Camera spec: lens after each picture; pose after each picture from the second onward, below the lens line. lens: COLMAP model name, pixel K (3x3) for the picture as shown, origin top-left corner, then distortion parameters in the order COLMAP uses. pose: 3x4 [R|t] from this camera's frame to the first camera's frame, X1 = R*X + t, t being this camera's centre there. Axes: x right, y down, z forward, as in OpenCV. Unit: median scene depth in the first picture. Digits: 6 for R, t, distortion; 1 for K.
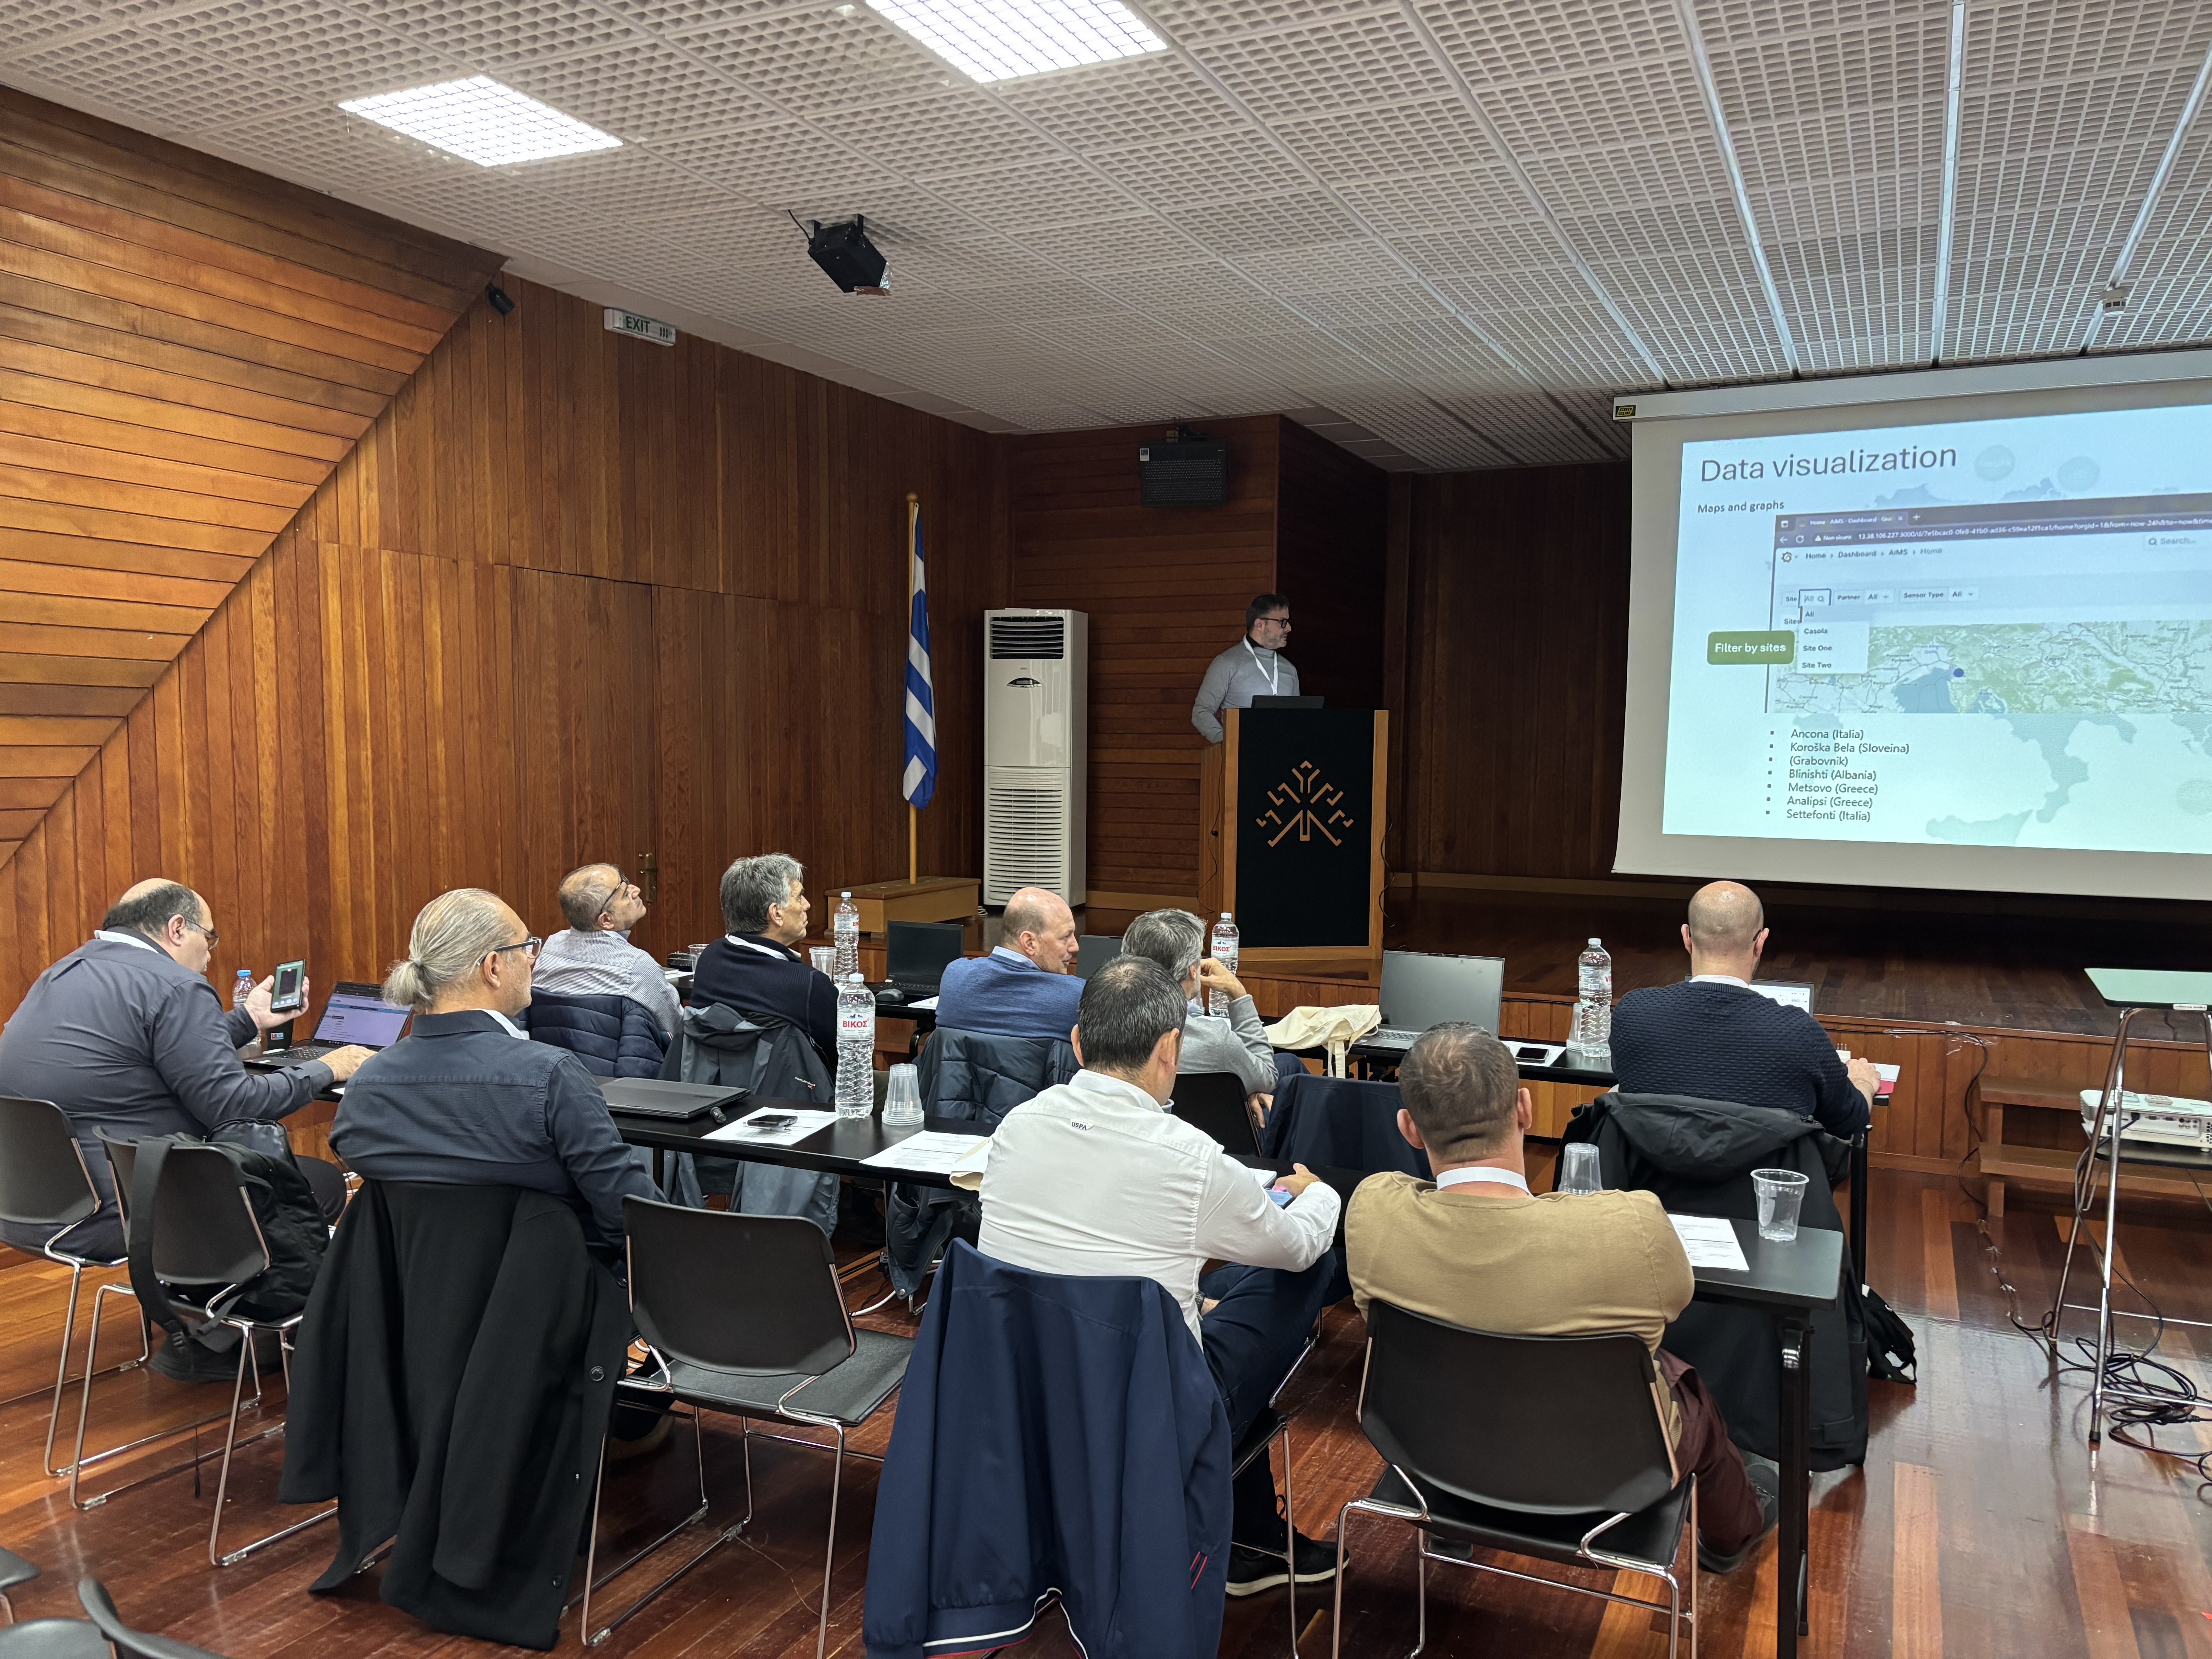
lens RADIAL K [[1641.3, 0, 1121.9], [0, 1641.3, 837.9], [0, 0, 1]] dist [0.001826, 0.000328]
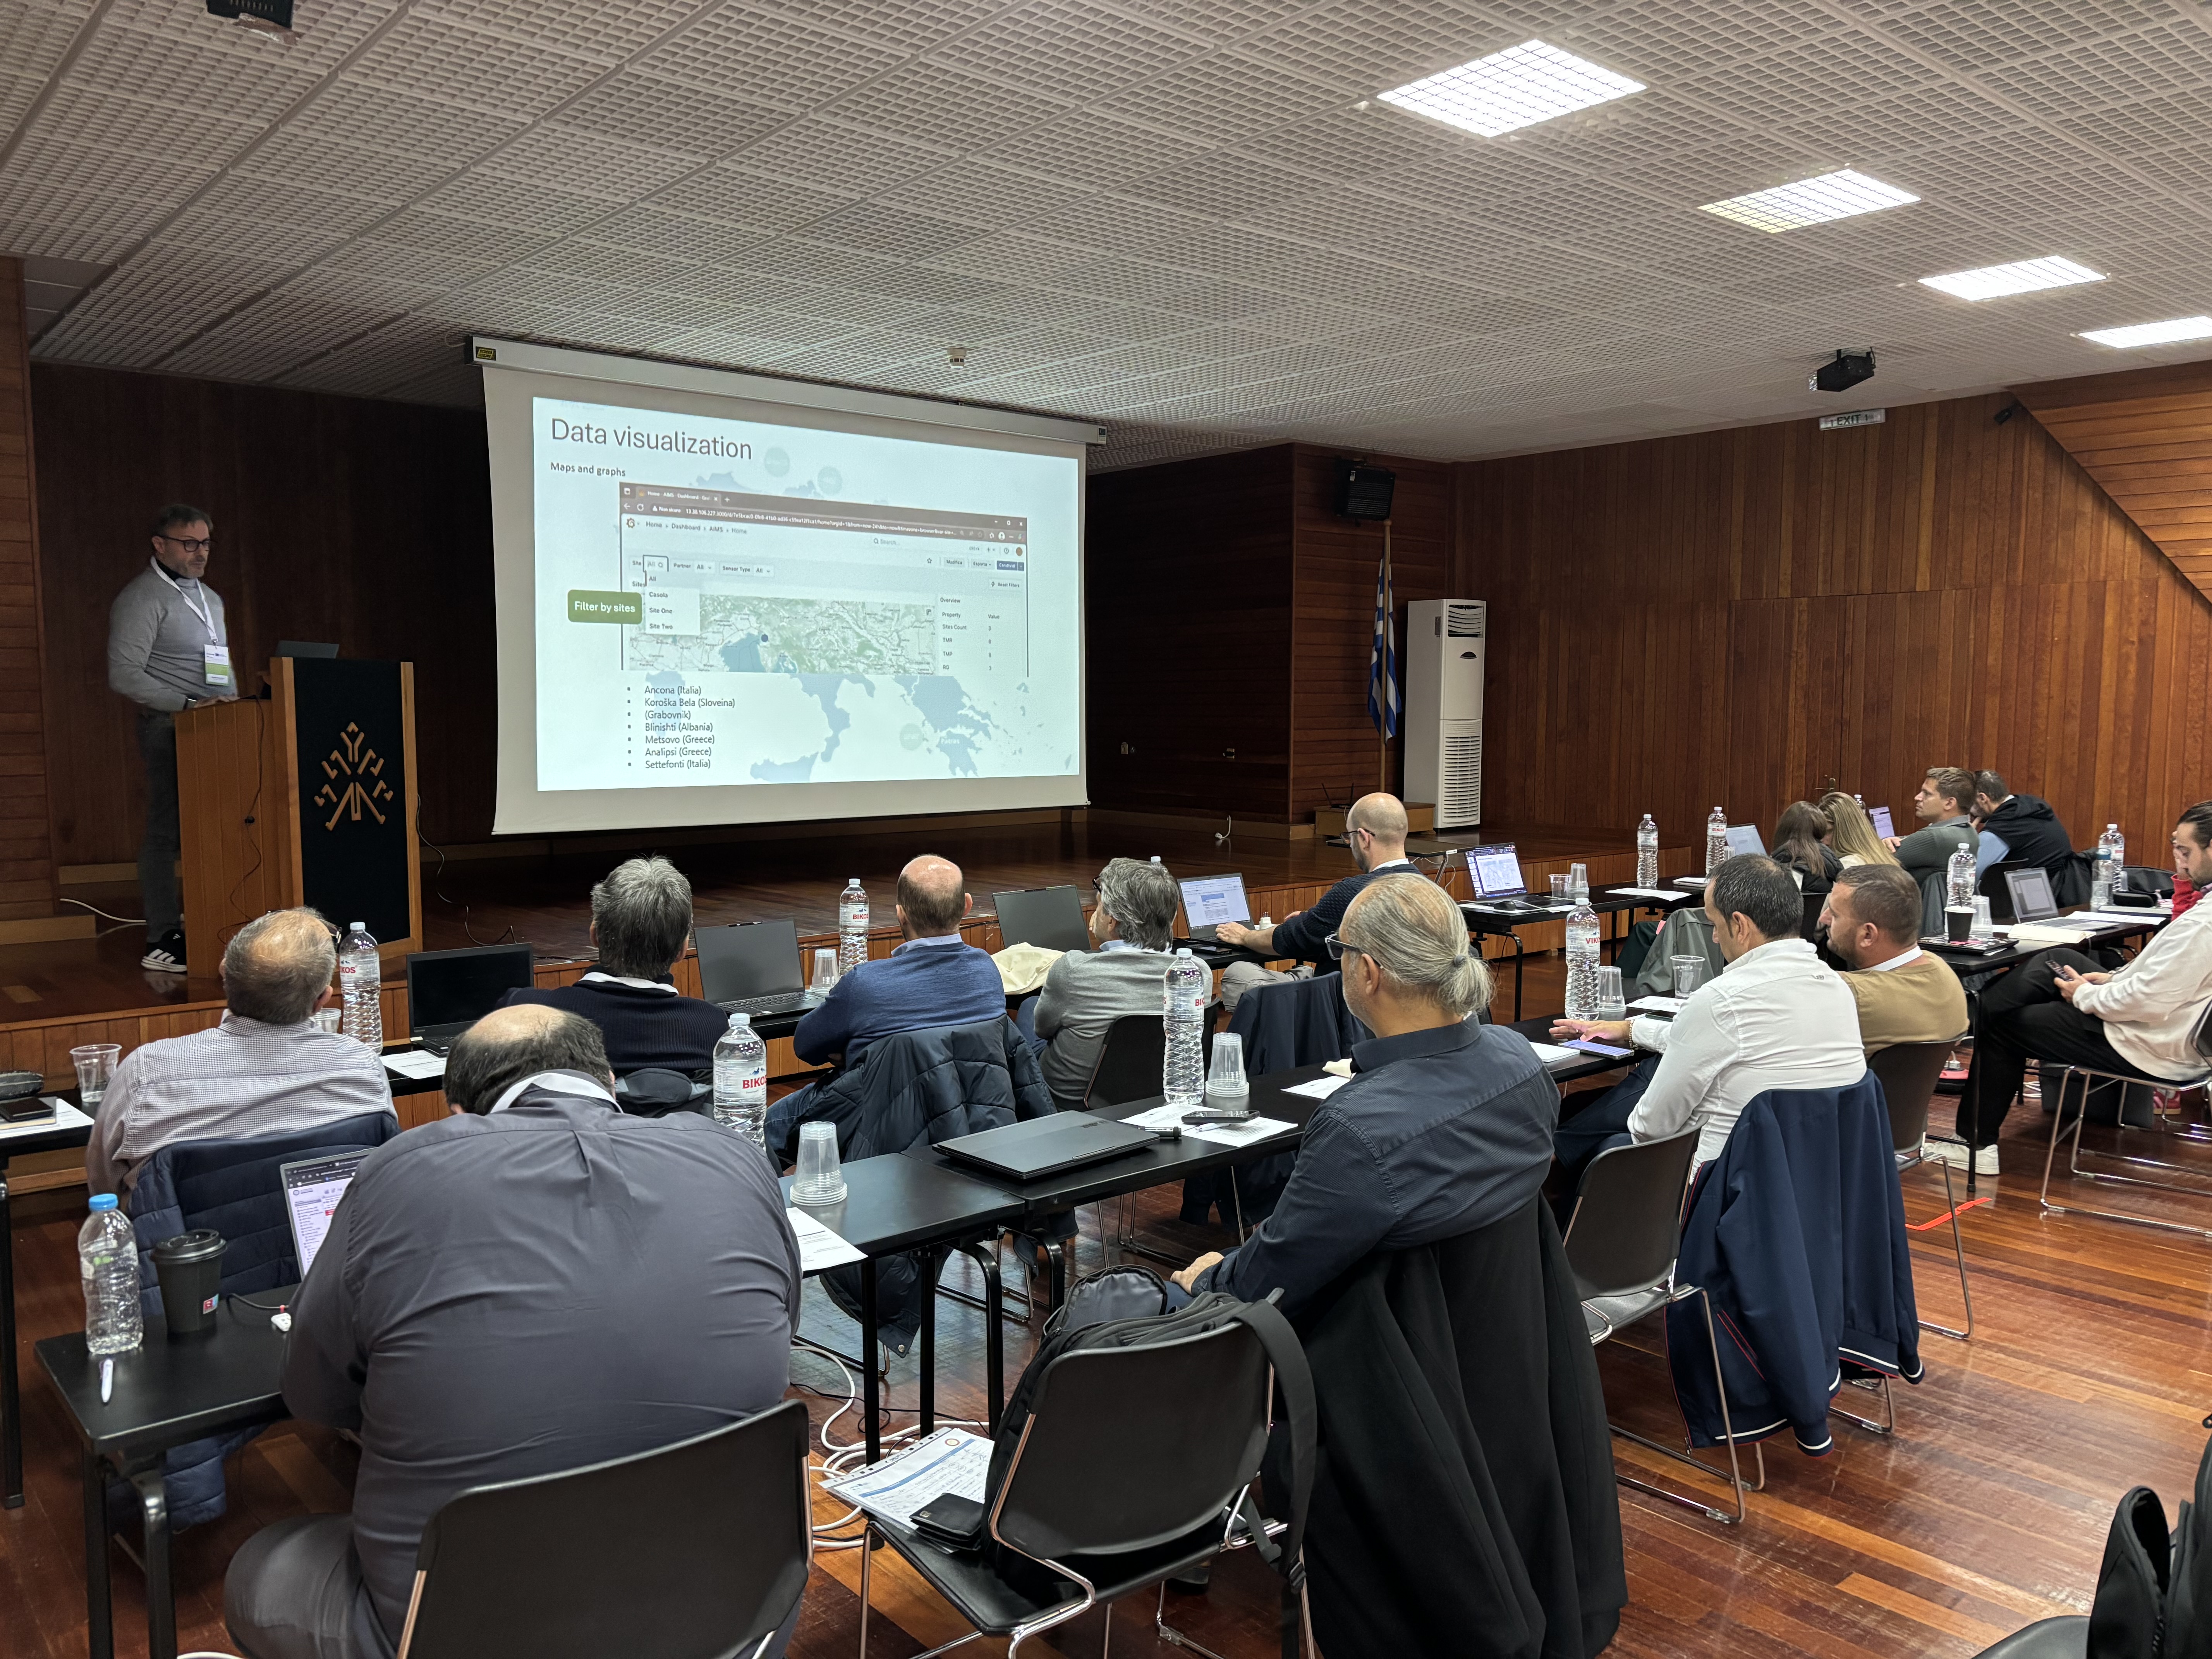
lens RADIAL K [[1641.3, 0, 1126.7], [0, 1641.3, 829.9], [0, 0, 1]] dist [0.001826, 0.000328]
pose [[0.365192, -0.078734, 0.927597, -0.488492], [0.062389, 0.996247, 0.059998, -0.017635], [-0.928839, 0.035961, 0.368733, 0.325536]]
